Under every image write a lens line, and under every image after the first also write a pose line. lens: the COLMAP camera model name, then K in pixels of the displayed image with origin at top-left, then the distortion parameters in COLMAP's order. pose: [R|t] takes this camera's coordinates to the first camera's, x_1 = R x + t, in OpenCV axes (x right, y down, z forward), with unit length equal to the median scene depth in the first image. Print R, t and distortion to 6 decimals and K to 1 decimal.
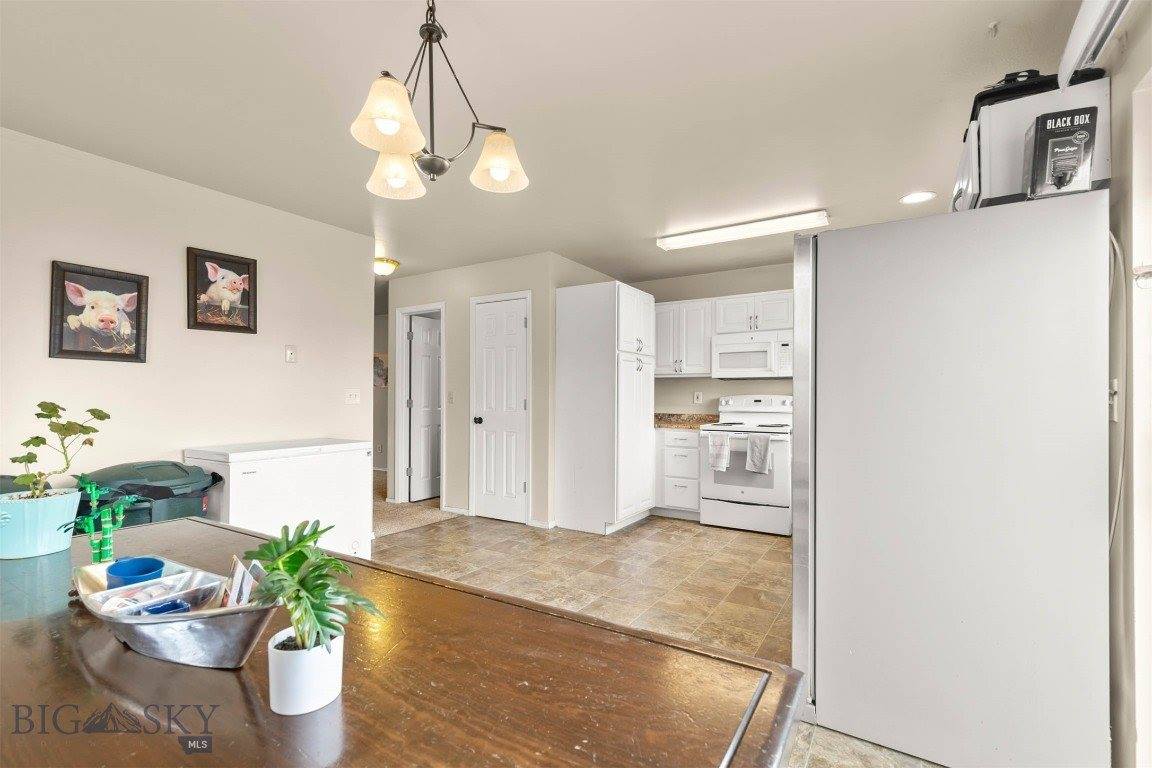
lens RADIAL K [[519.2, 0, 571.8], [0, 519.2, 389.6], [0, 0, 1]] dist [0.006500, -0.001480]
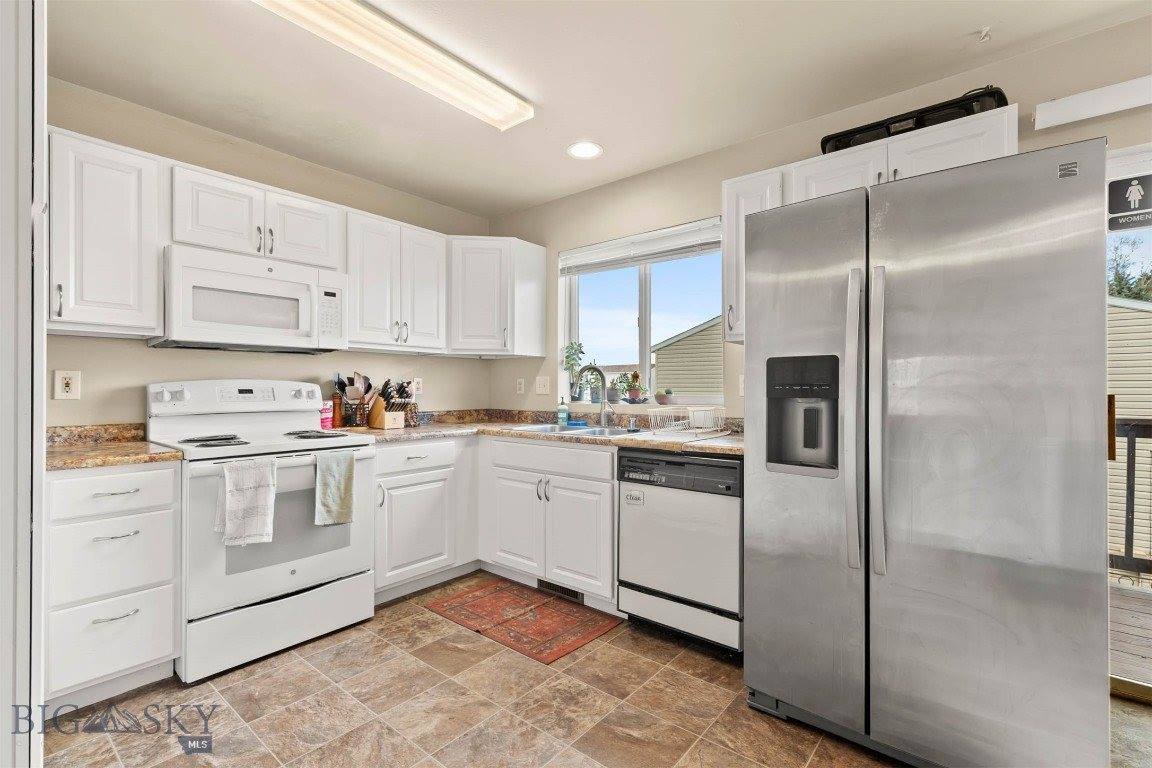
lens RADIAL K [[519.2, 0, 574.5], [0, 519.2, 385.2], [0, 0, 1]] dist [0.006500, -0.001480]
pose [[0.121621, 0.003266, 0.992571, -0.129705], [-0.012072, 0.999925, -0.001811, 0.012996], [-0.992503, -0.011762, 0.121651, 0.623387]]
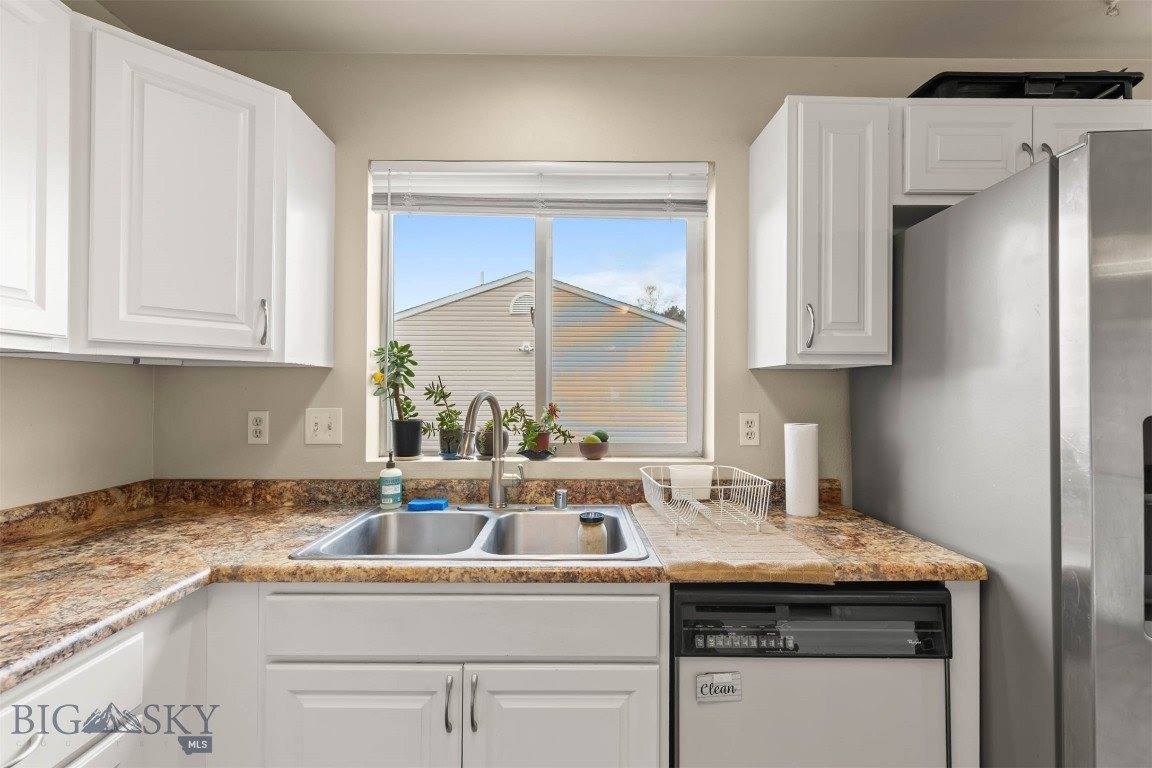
lens RADIAL K [[519.2, 0, 575.5], [0, 519.2, 384.5], [0, 0, 1]] dist [0.006500, -0.001480]
pose [[-0.545379, 0.003437, 0.838182, 0.208430], [-0.016966, 0.999741, -0.015138, -0.014133], [-0.838018, -0.022477, -0.545180, 0.812212]]
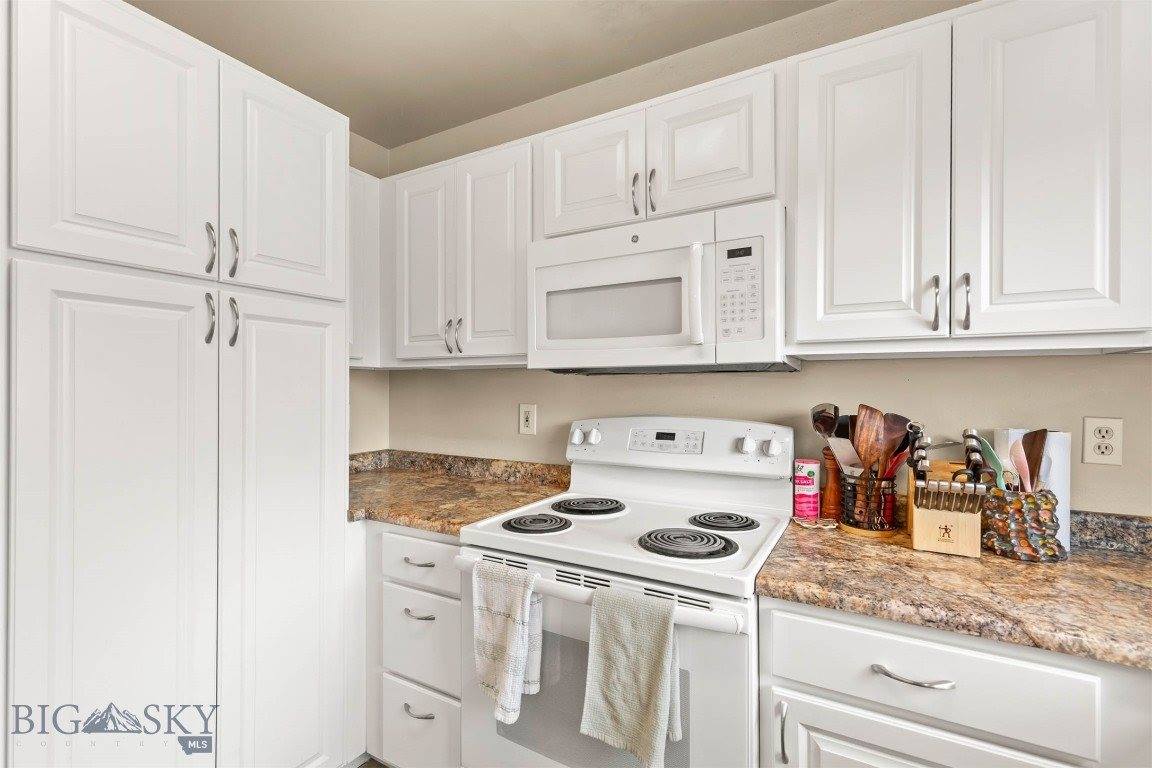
lens RADIAL K [[519.2, 0, 574.6], [0, 519.2, 384.5], [0, 0, 1]] dist [0.006500, -0.001480]
pose [[0.999022, -0.003456, 0.044080, 0.291637], [0.003175, 0.999974, 0.006431, -0.014870], [-0.044101, -0.006284, 0.999007, 0.681760]]
